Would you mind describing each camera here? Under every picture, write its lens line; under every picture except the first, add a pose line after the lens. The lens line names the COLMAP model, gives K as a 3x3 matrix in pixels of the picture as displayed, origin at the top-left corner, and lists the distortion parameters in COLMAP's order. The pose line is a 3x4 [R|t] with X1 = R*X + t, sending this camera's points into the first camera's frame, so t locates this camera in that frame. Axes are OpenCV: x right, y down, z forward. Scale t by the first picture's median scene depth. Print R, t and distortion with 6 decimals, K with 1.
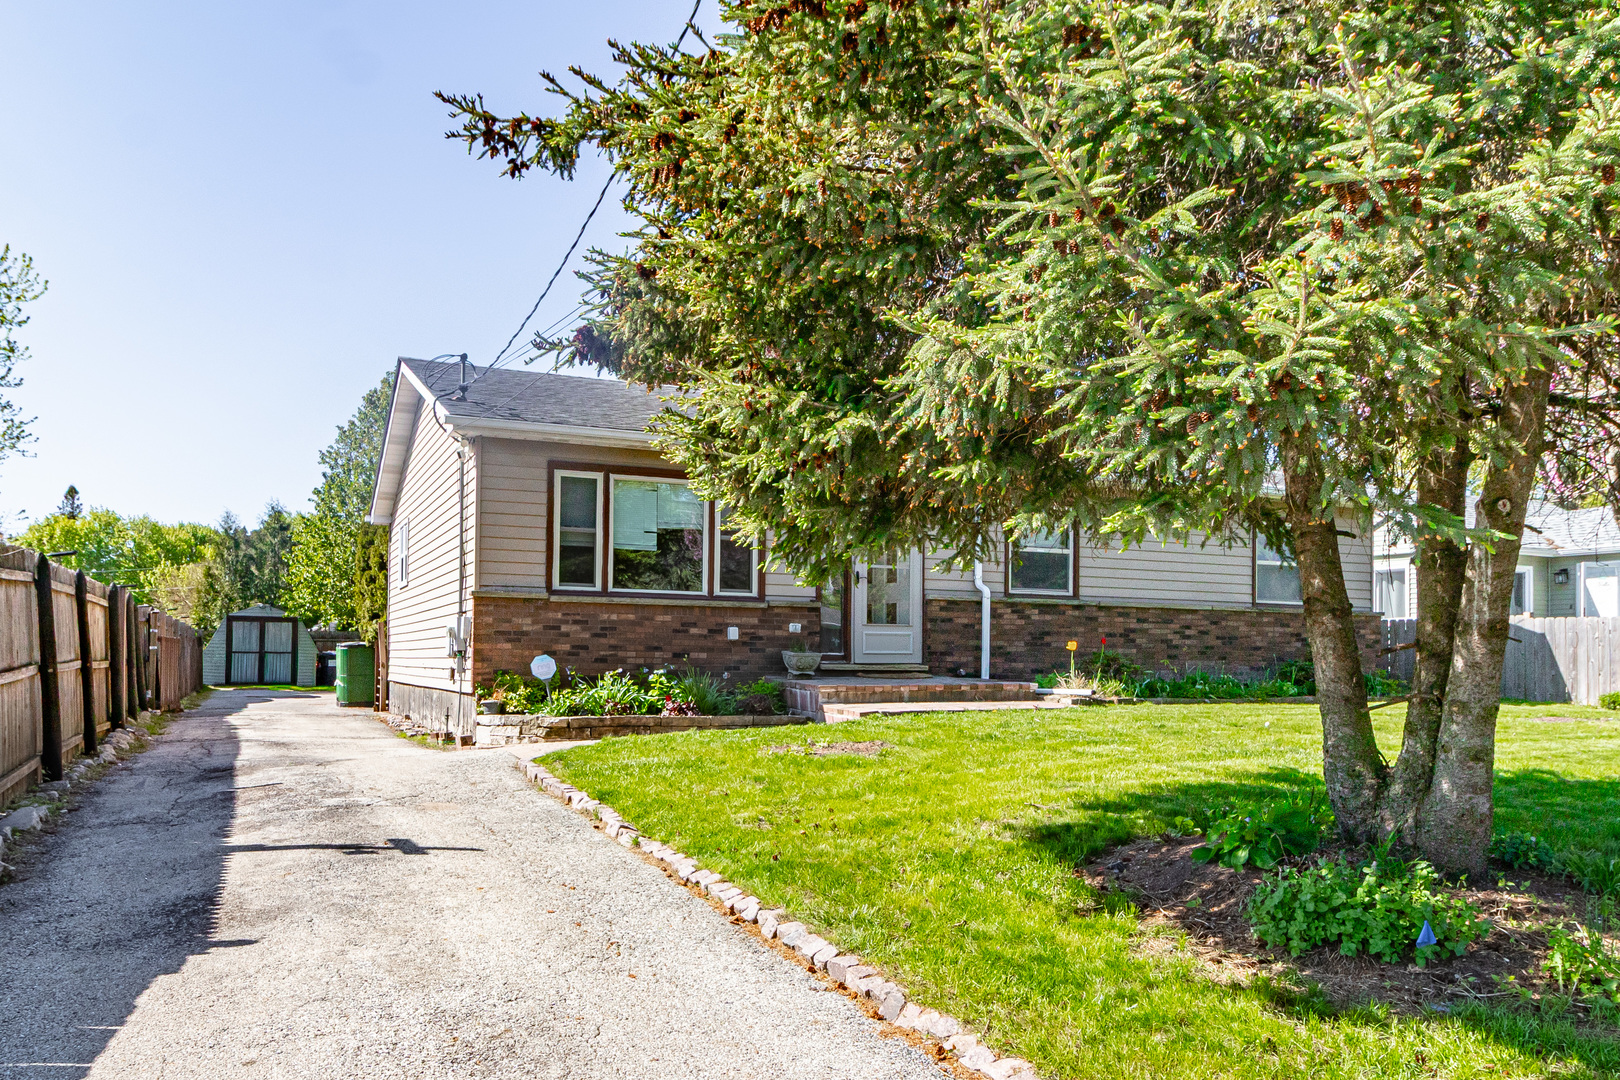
lens RADIAL K [[893.7, 0, 810.4], [0, 893.7, 490.9], [0, 0, 1]] dist [-0.000144, 0.000114]
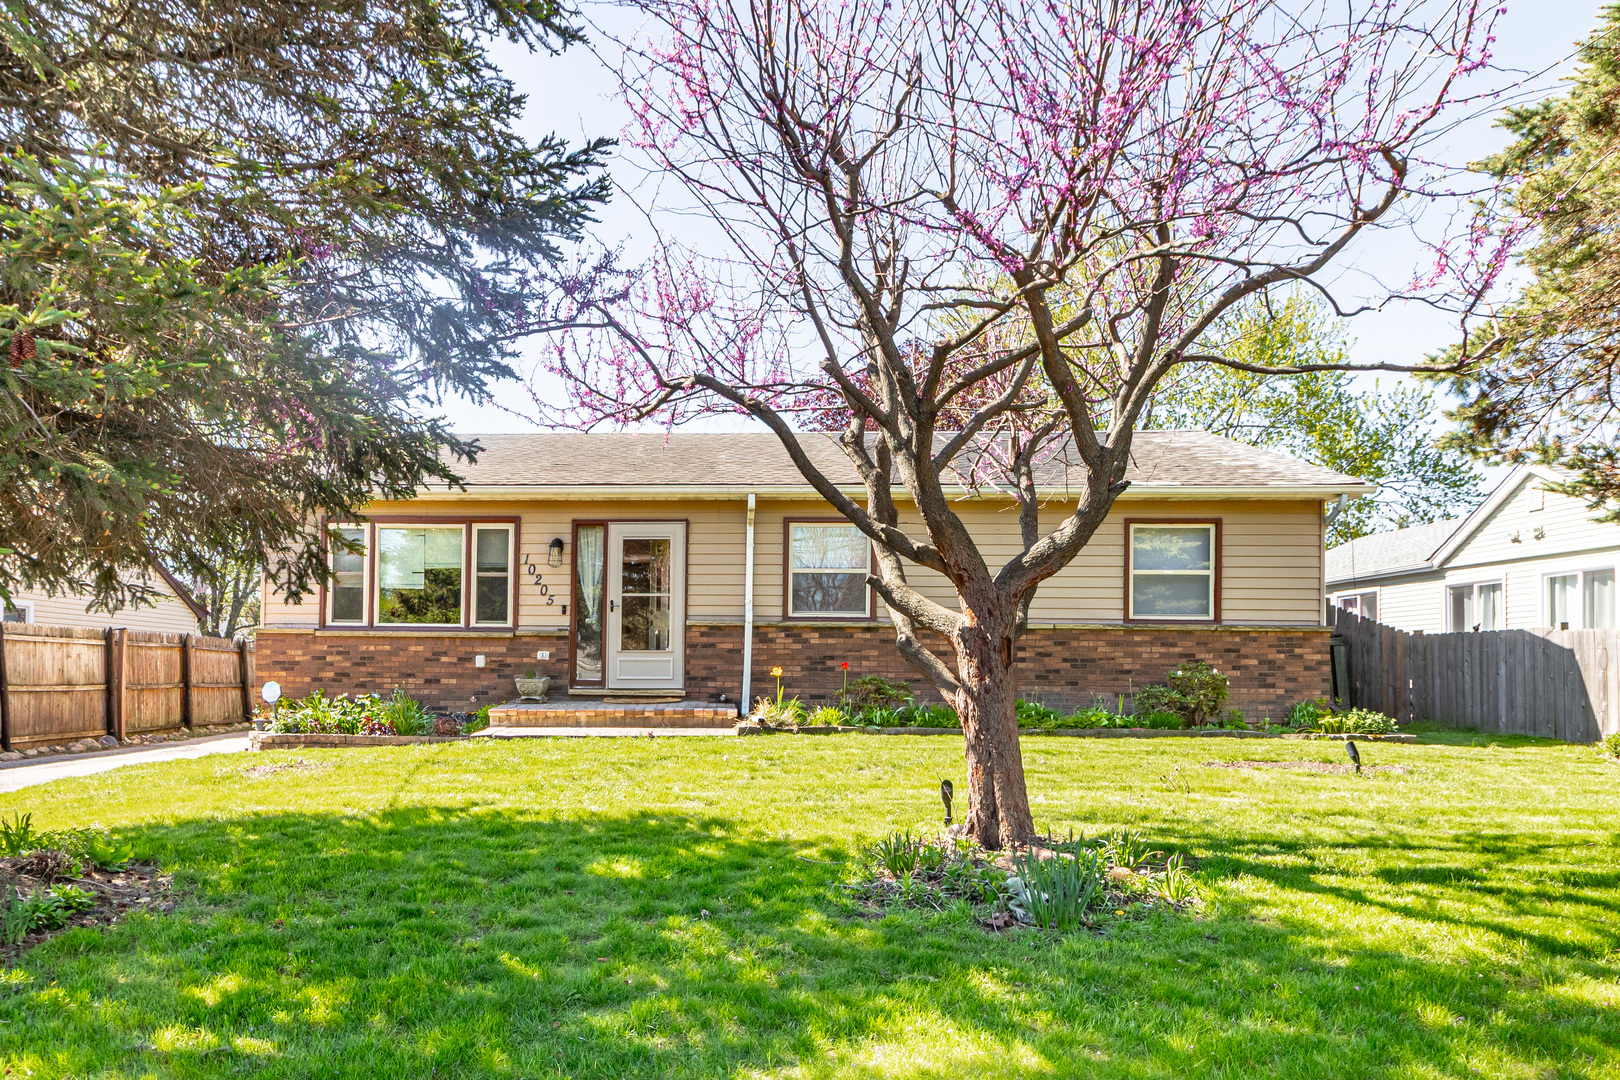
lens RADIAL K [[801.8, 0, 804.5], [0, 801.8, 527.7], [0, 0, 1]] dist [-0.000576, 0.000505]
pose [[0.931988, -0.071781, -0.355311, 0.587712], [0.066814, 0.997420, -0.026248, 0.045124], [0.356279, 0.000723, 0.934379, 0.209379]]
